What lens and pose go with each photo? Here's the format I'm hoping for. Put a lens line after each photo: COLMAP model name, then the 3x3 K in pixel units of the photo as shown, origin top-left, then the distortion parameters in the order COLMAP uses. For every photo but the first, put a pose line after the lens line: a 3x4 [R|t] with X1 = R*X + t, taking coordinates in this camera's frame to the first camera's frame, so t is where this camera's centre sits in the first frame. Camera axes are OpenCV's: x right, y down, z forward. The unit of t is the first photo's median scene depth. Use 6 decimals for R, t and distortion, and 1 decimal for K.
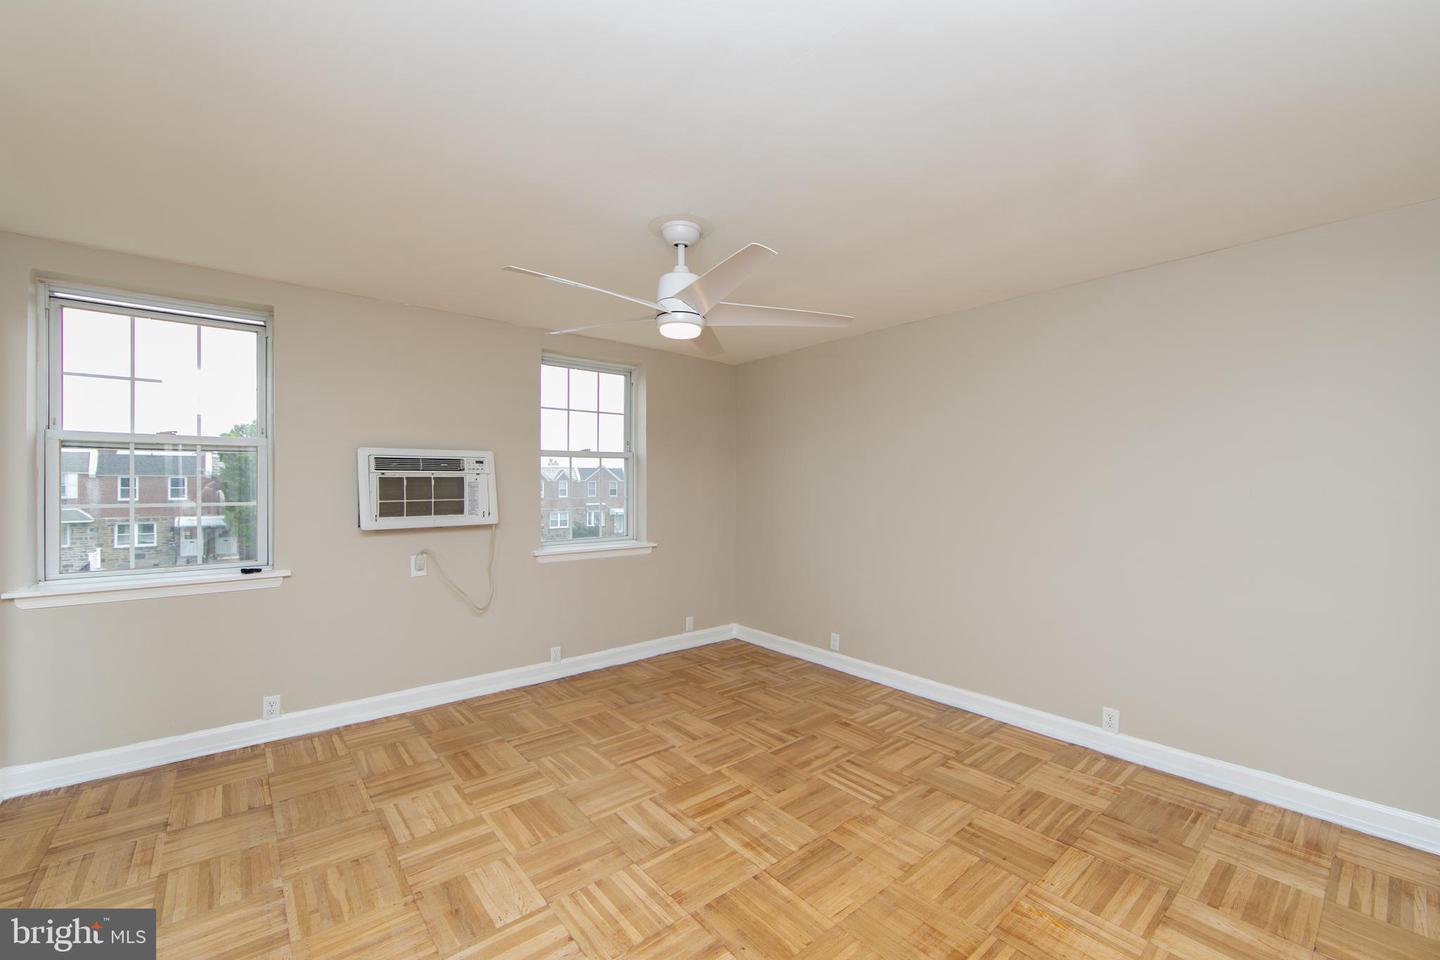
lens RADIAL K [[562.9, 0, 724.3], [0, 562.9, 481.6], [0, 0, 1]] dist [-0.001722, -0.000308]
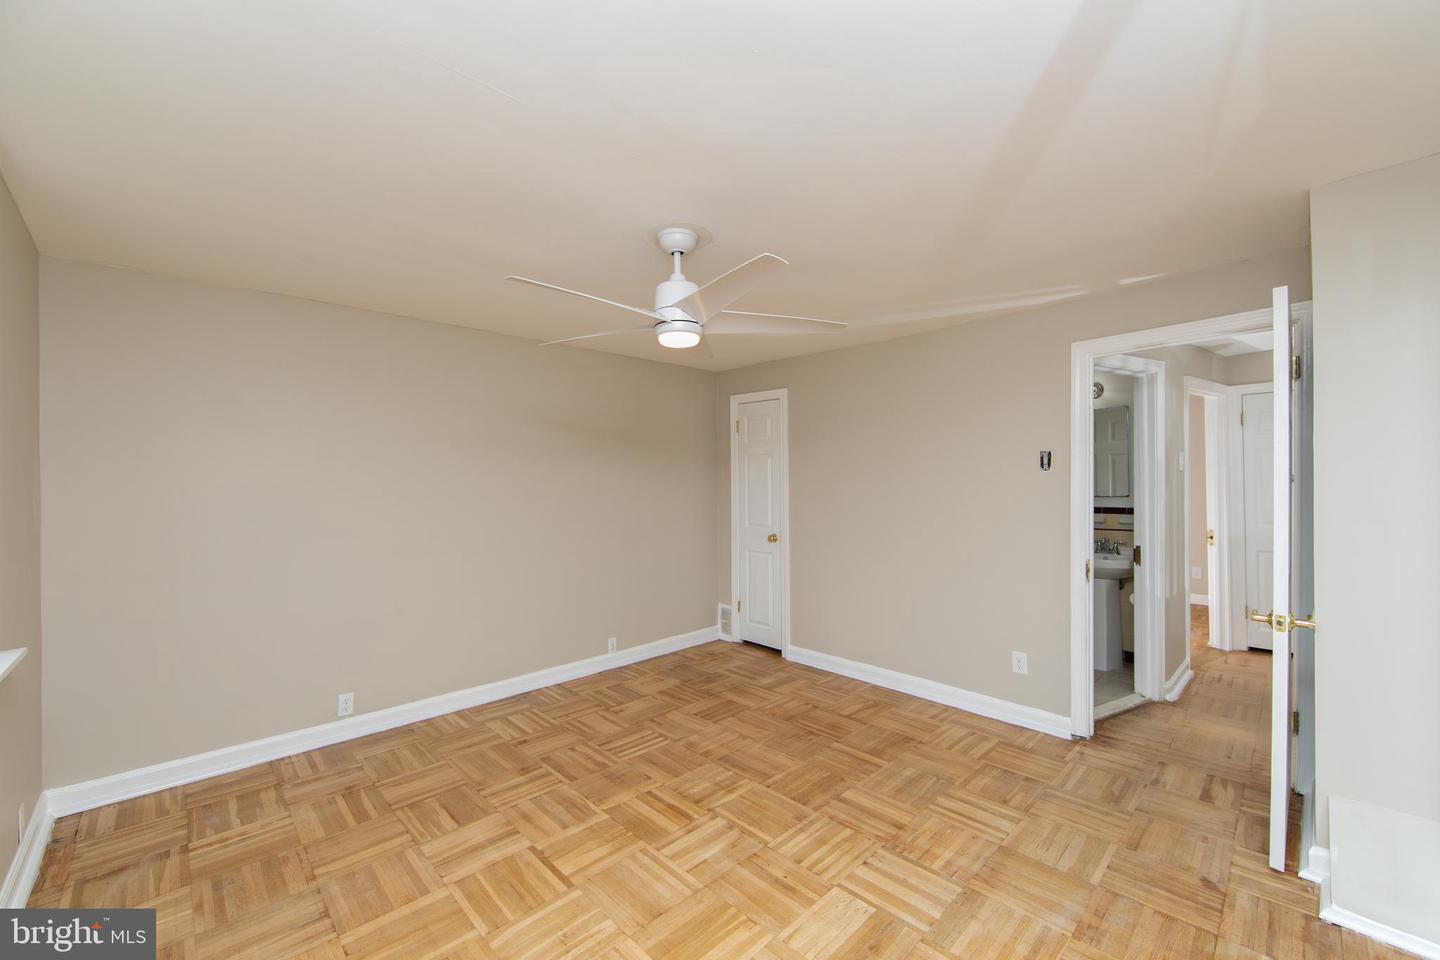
lens RADIAL K [[591.6, 0, 697.2], [0, 591.6, 478.8], [0, 0, 1]] dist [-0.000670, -0.000209]
pose [[-0.048108, 0.009110, 0.998801, -0.867749], [0.005806, 0.999944, -0.008841, -0.010806], [-0.998825, 0.005374, -0.048158, 0.793808]]
